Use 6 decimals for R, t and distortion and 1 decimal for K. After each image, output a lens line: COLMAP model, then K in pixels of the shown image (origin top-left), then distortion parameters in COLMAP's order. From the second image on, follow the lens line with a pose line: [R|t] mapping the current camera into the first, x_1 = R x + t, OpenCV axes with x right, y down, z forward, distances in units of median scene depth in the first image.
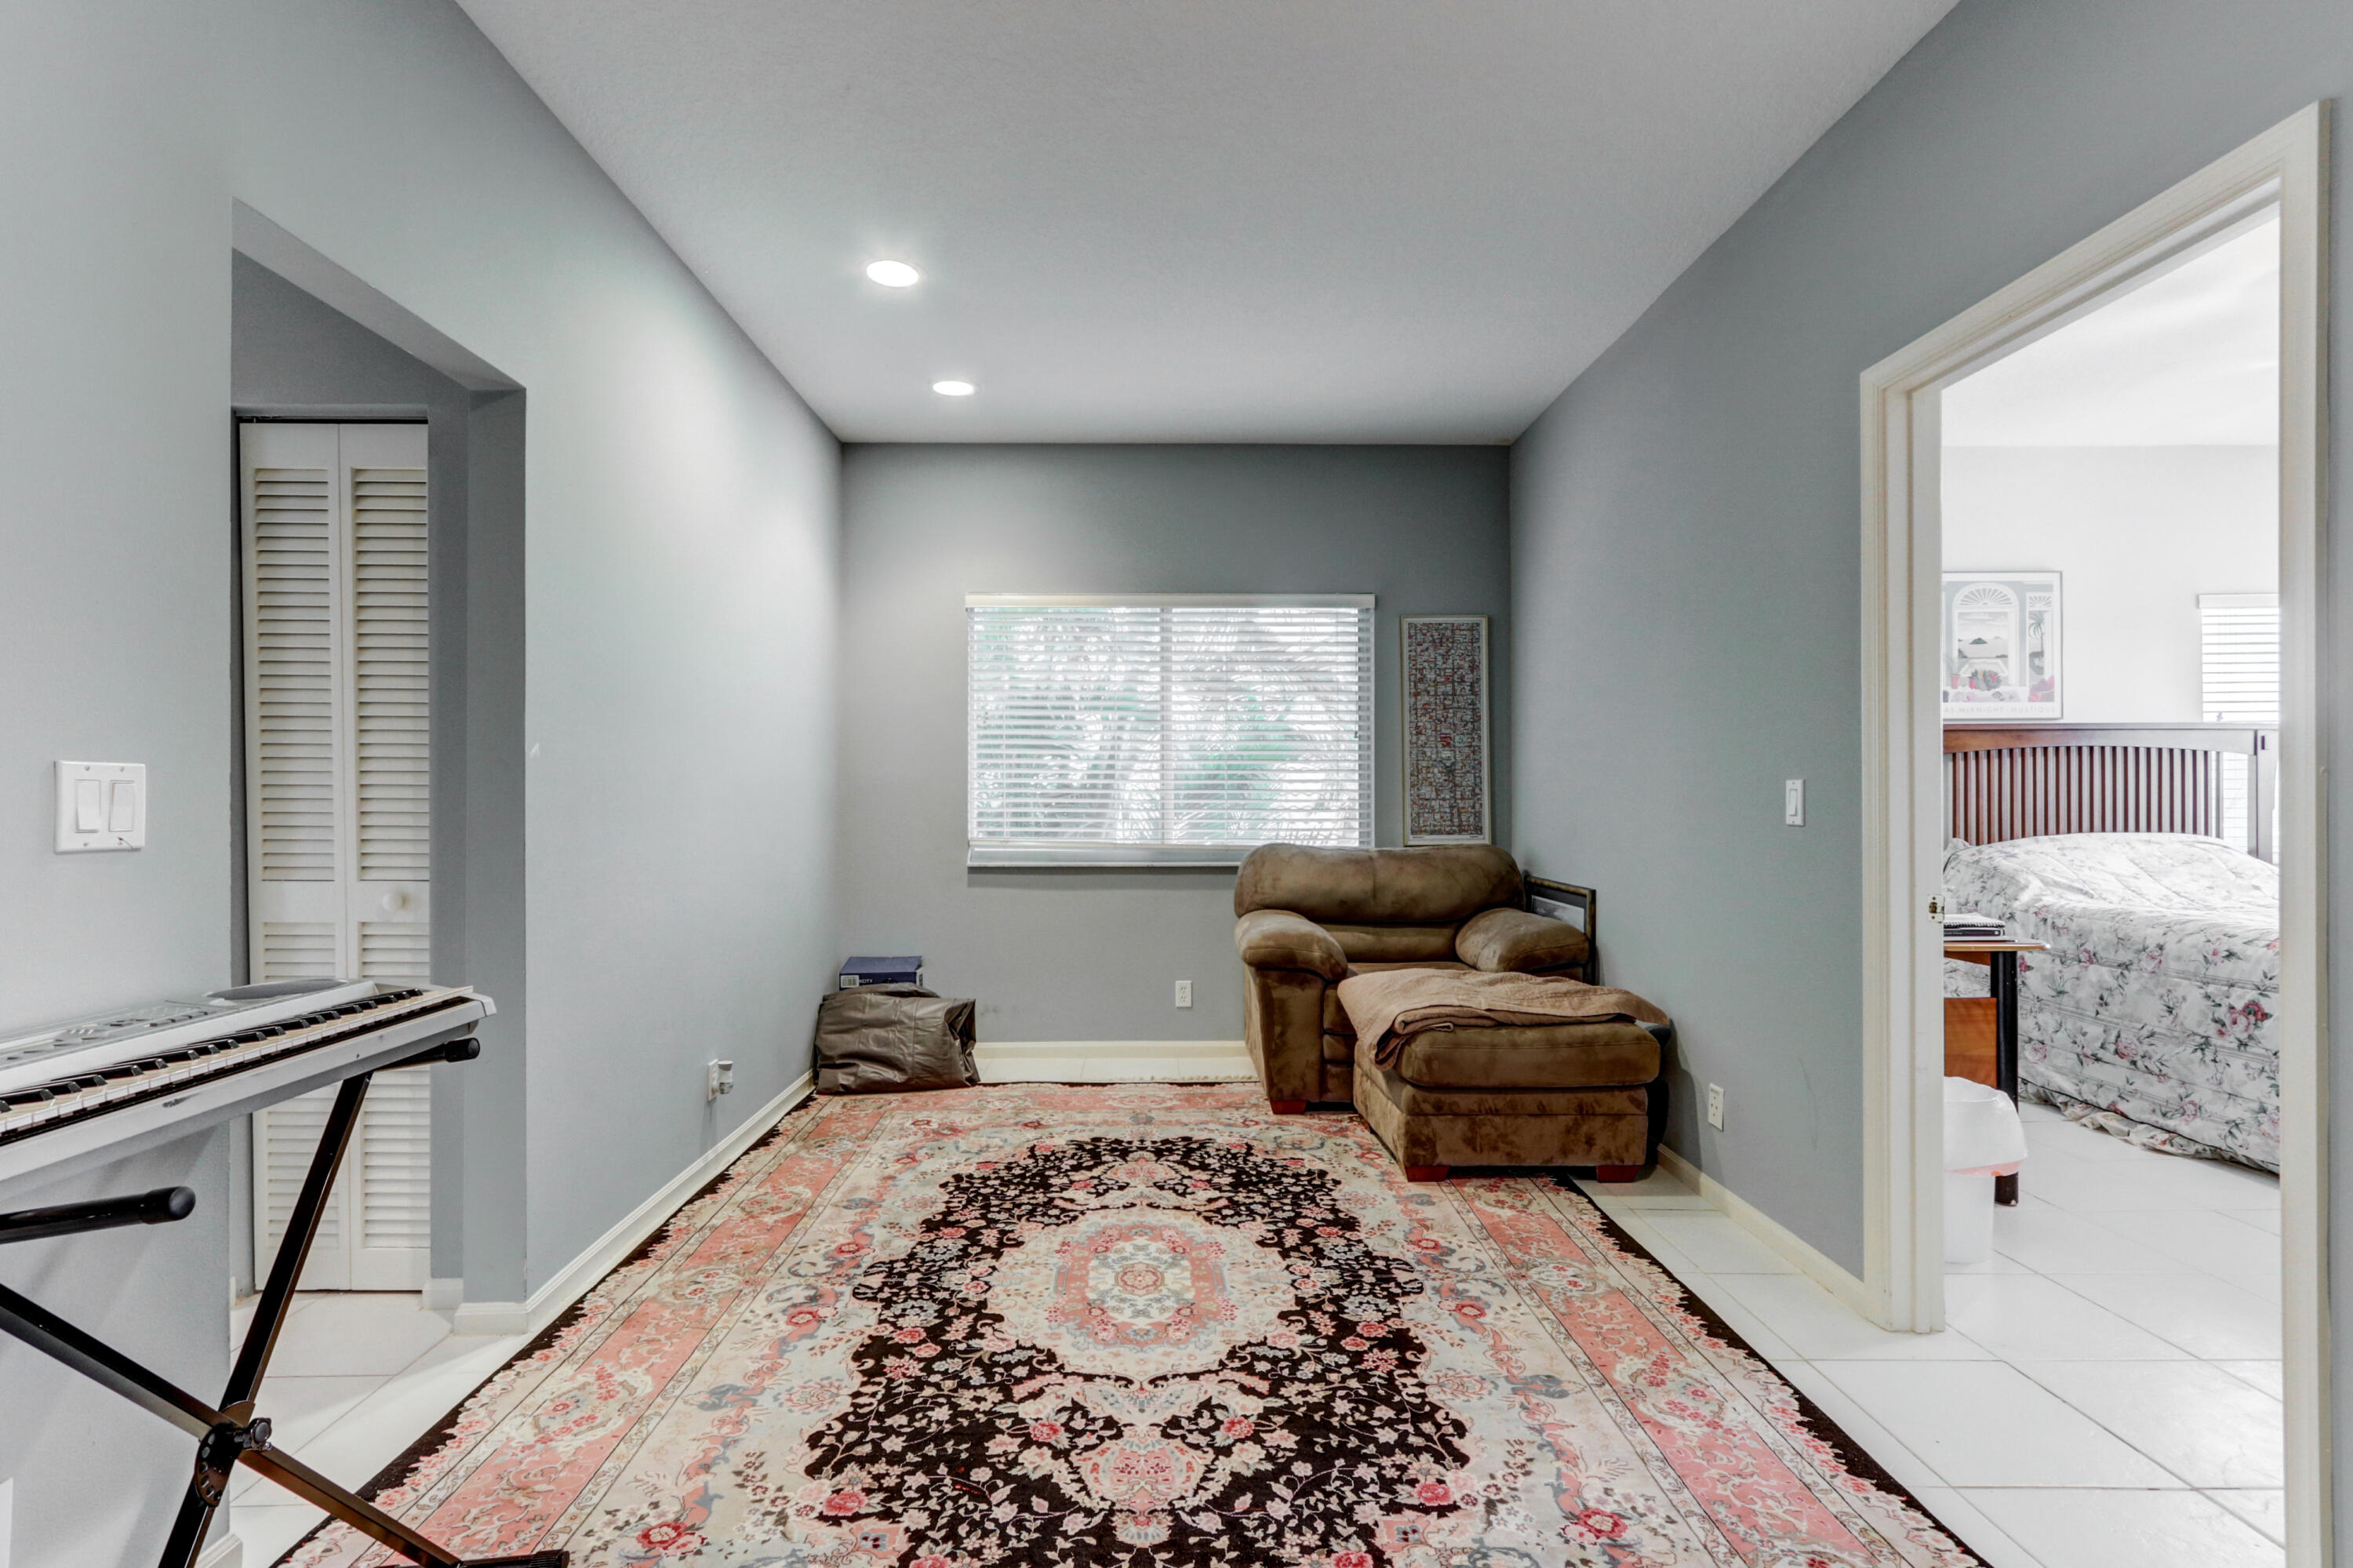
lens RADIAL K [[1089.4, 0, 1162.8], [0, 1089.4, 800.0], [0, 0, 1]] dist [0.002985, 0.001302]
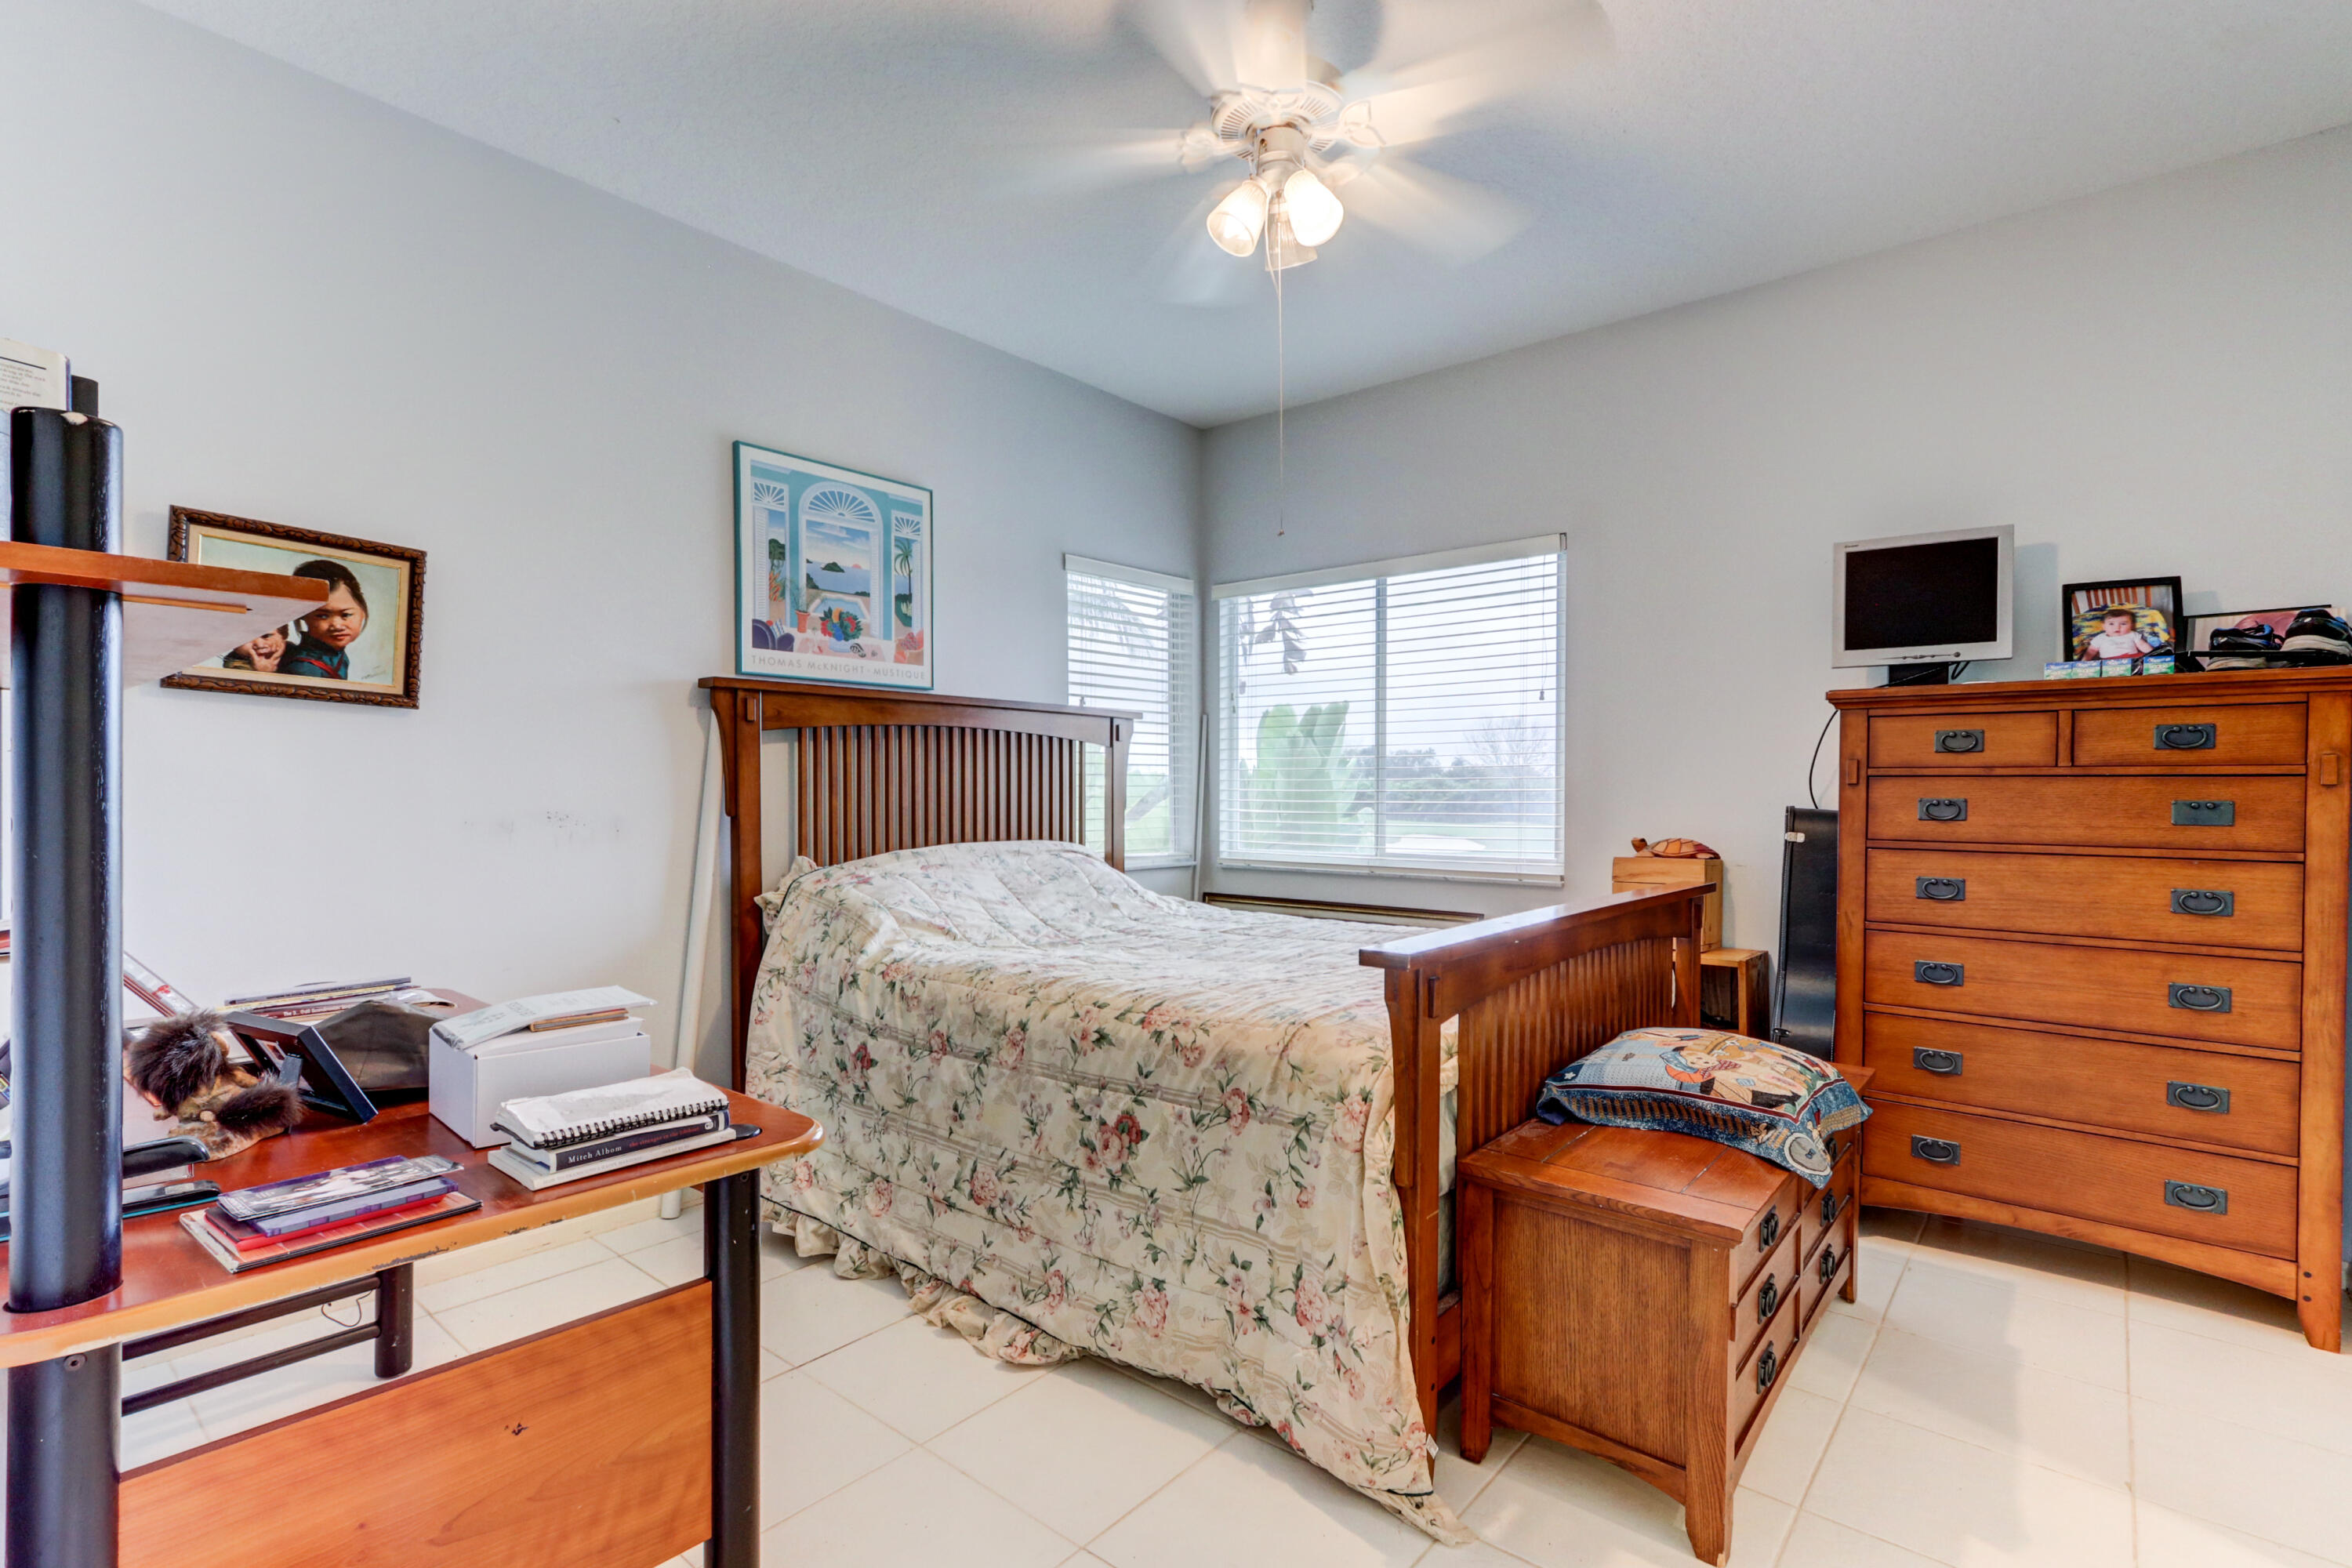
lens RADIAL K [[1088.9, 0, 1162.3], [0, 1088.9, 800.0], [0, 0, 1]] dist [0.002985, 0.001302]
pose [[0.659827, 0.000286, 0.751417, 0.437689], [-0.001941, 0.999997, 0.001325, -0.000509], [-0.751415, -0.002333, 0.659826, 0.465310]]
